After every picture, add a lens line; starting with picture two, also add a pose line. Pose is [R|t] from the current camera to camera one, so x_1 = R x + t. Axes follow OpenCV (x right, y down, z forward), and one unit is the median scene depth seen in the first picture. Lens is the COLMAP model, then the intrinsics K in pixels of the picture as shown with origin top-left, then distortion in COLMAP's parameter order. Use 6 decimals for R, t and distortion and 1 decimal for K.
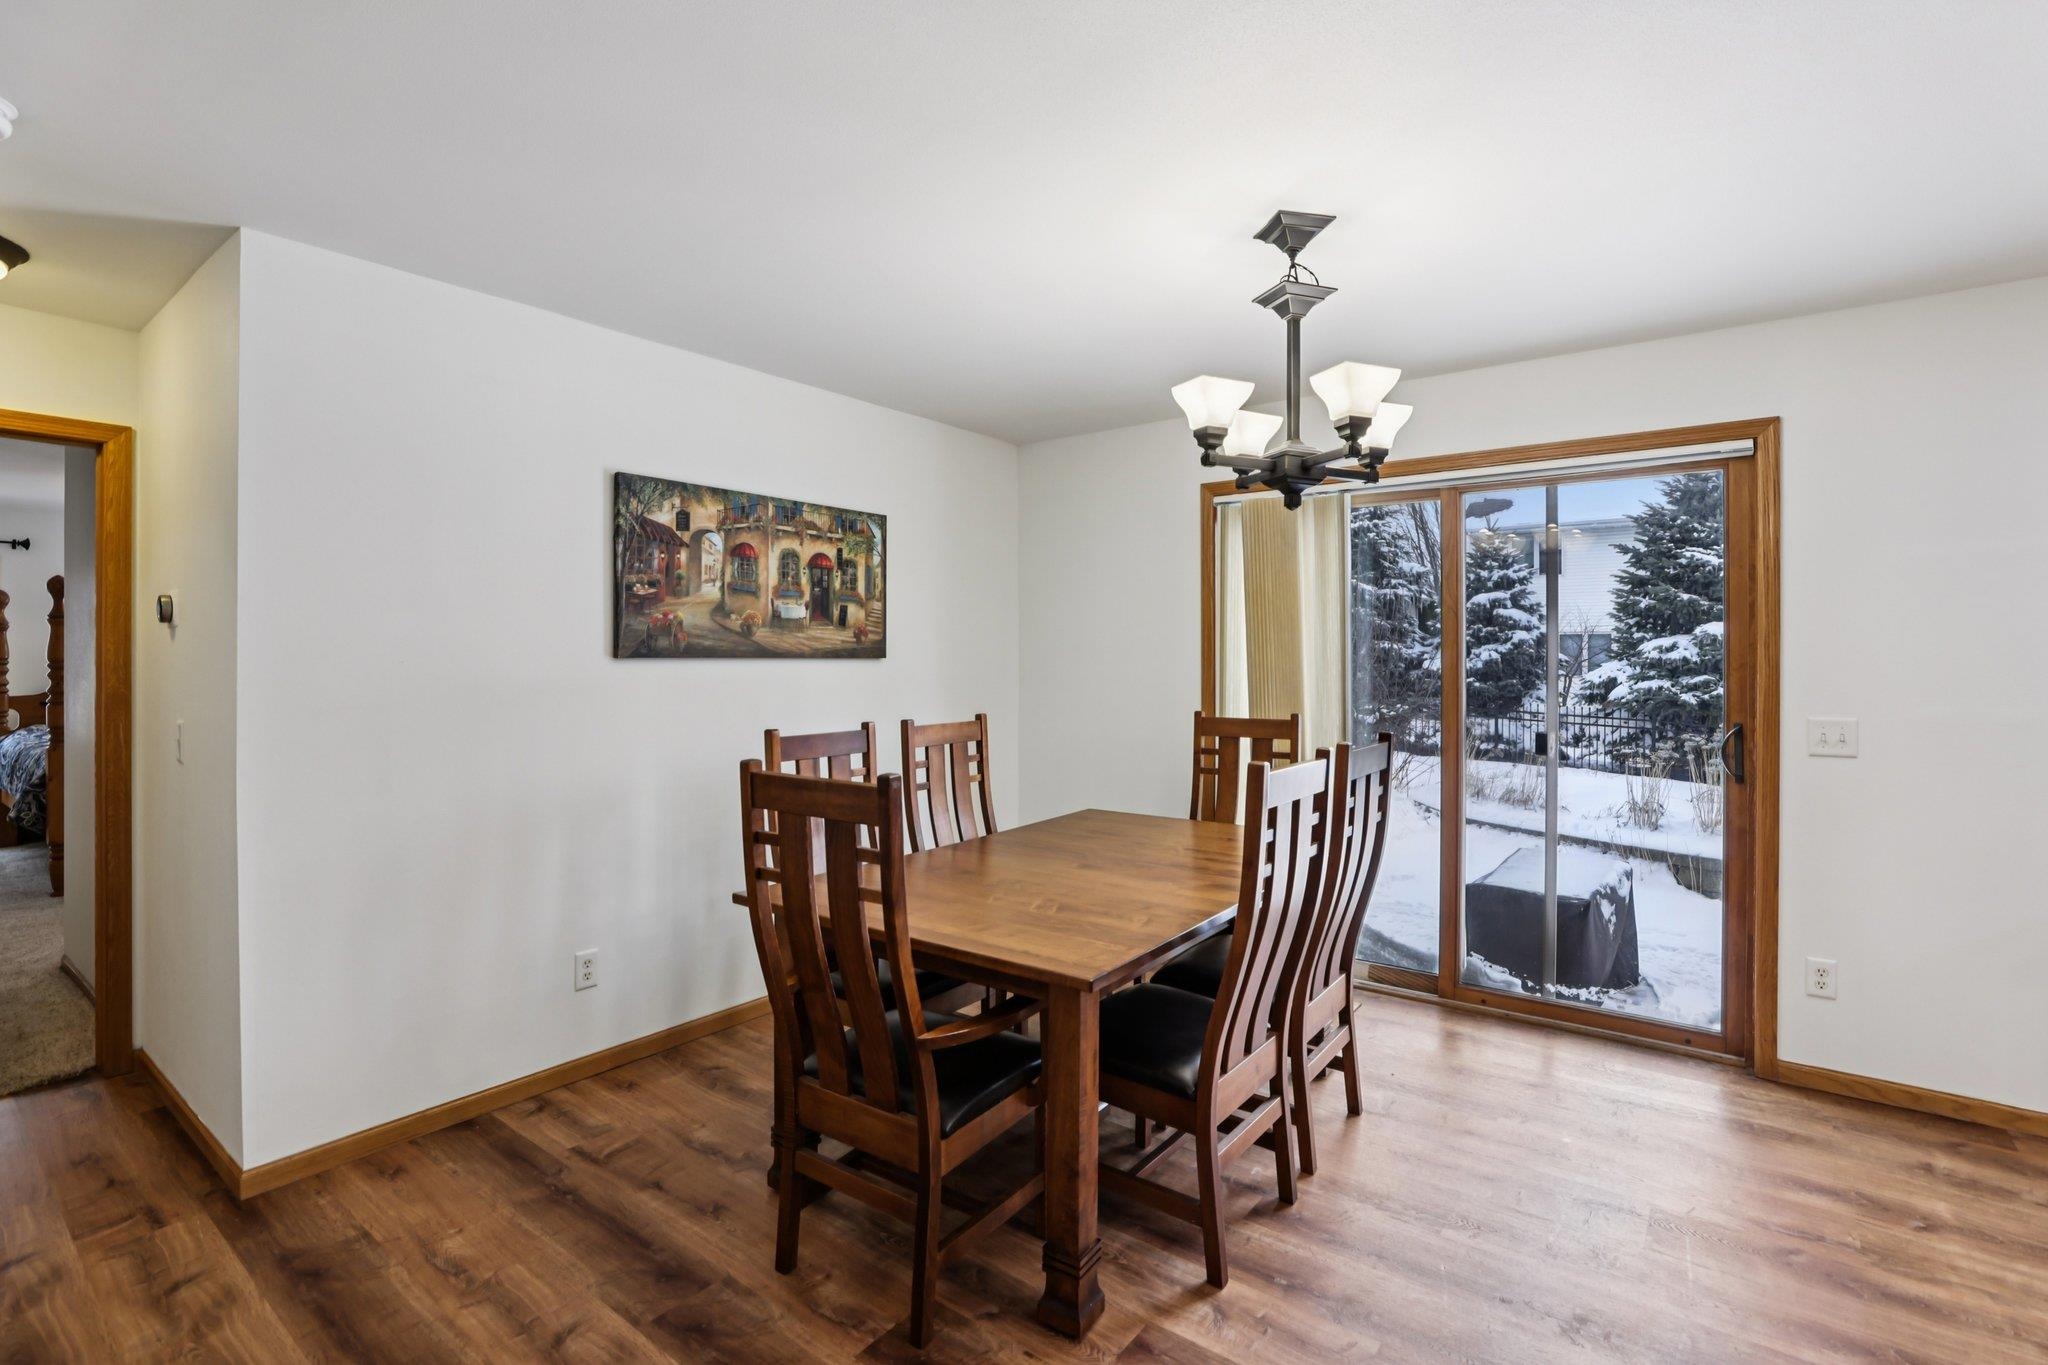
lens RADIAL K [[944.9, 0, 1032.6], [0, 944.9, 663.9], [0, 0, 1]] dist [-0.044236, 0.013177]
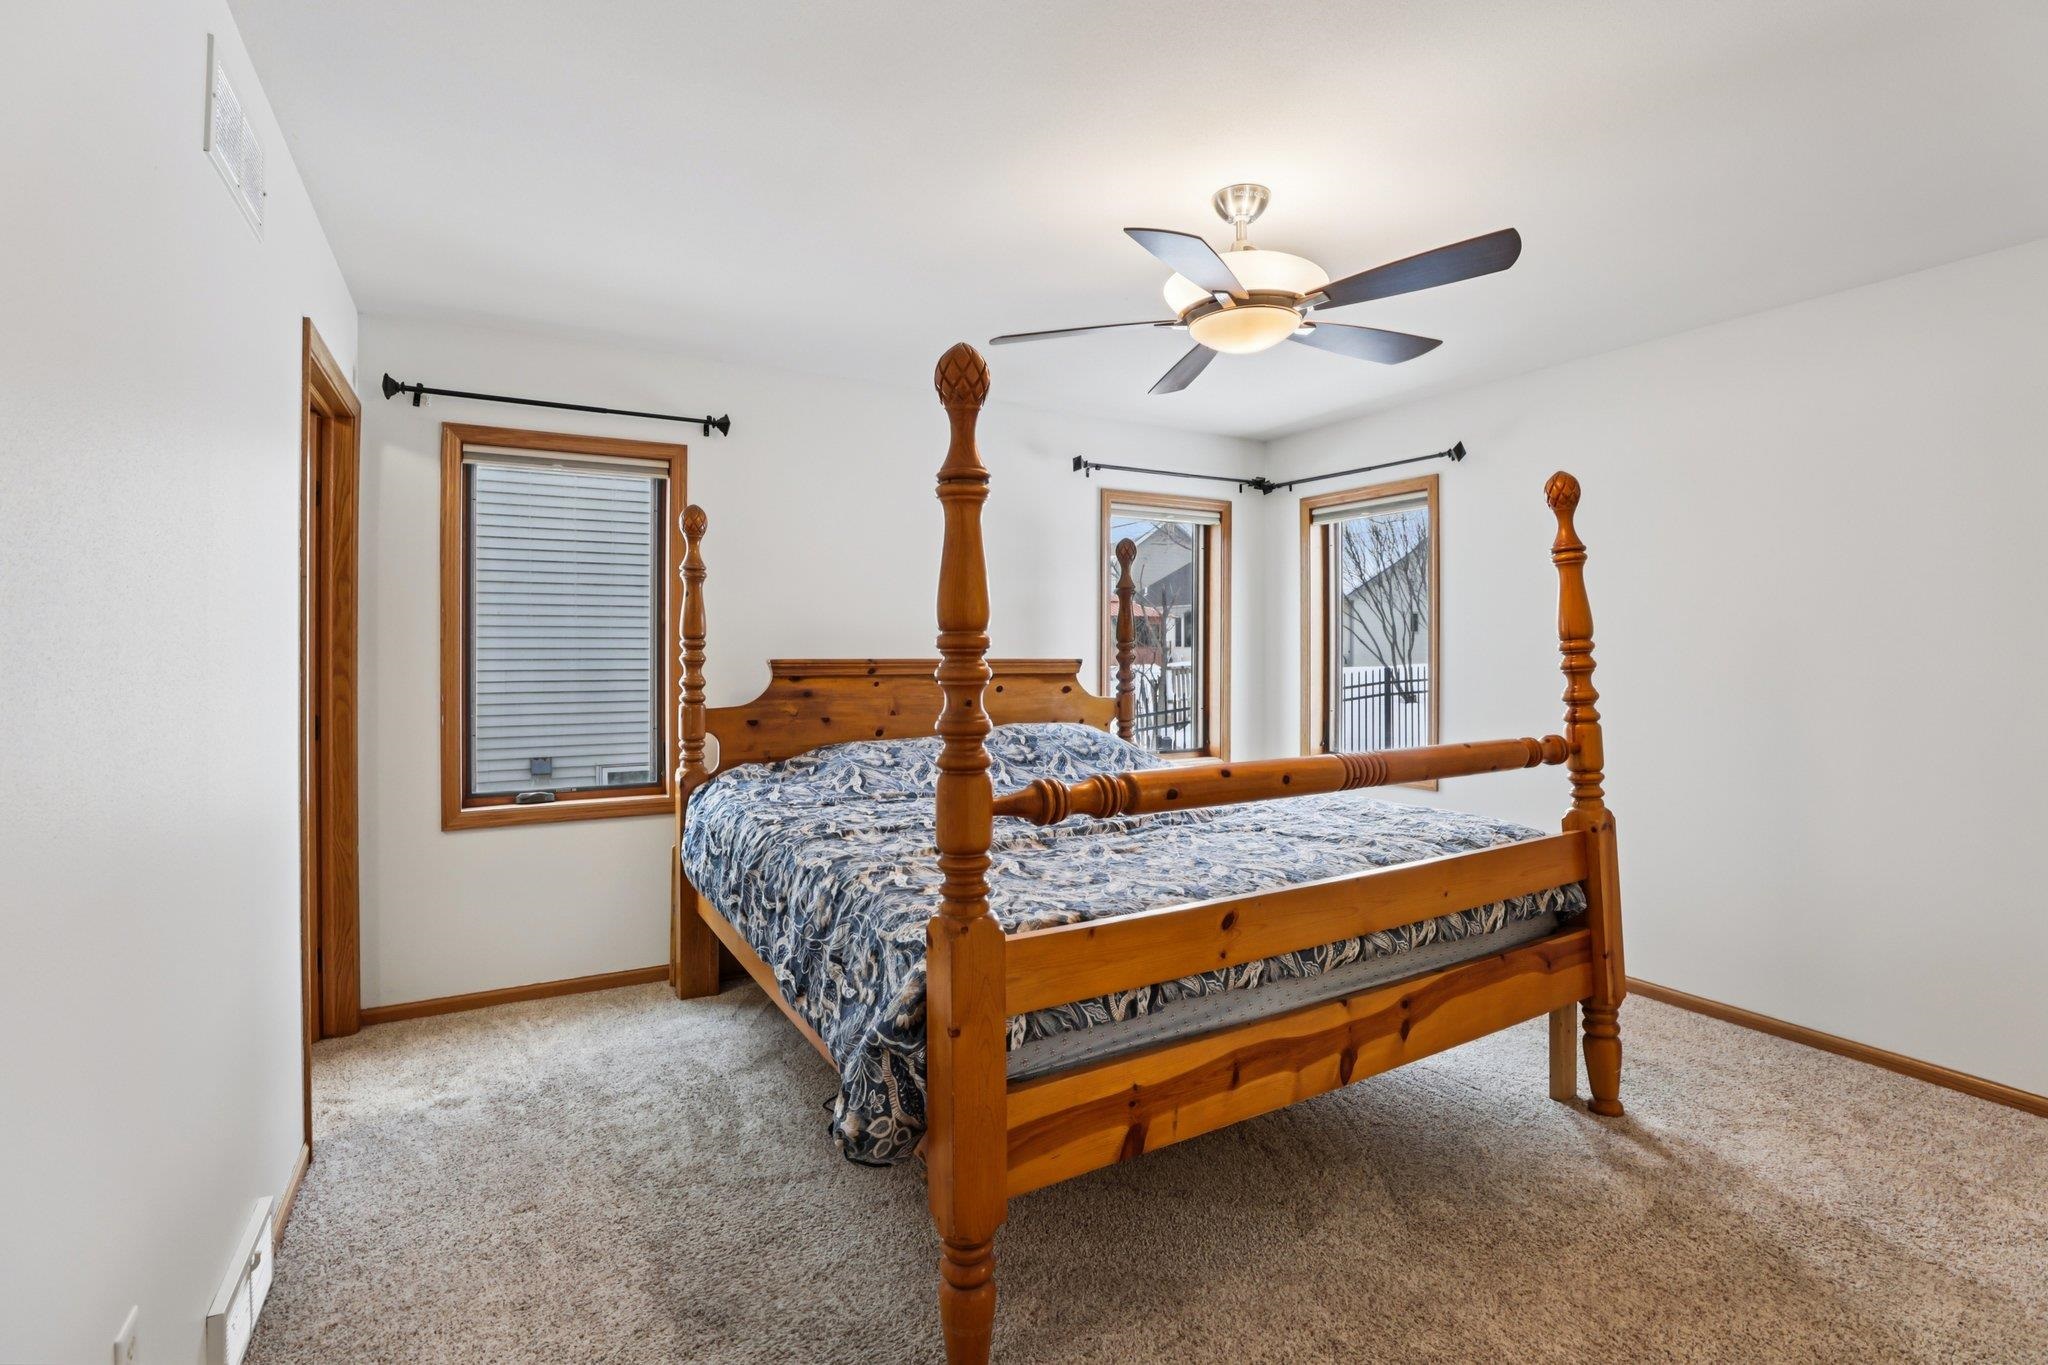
lens RADIAL K [[944.9, 0, 1032.7], [0, 944.9, 665.6], [0, 0, 1]] dist [-0.044236, 0.013177]
pose [[0.918682, 0.005431, -0.394960, -0.734820], [-0.002013, 0.999957, 0.009068, 0.005351], [0.394992, -0.007536, 0.918653, 0.576915]]
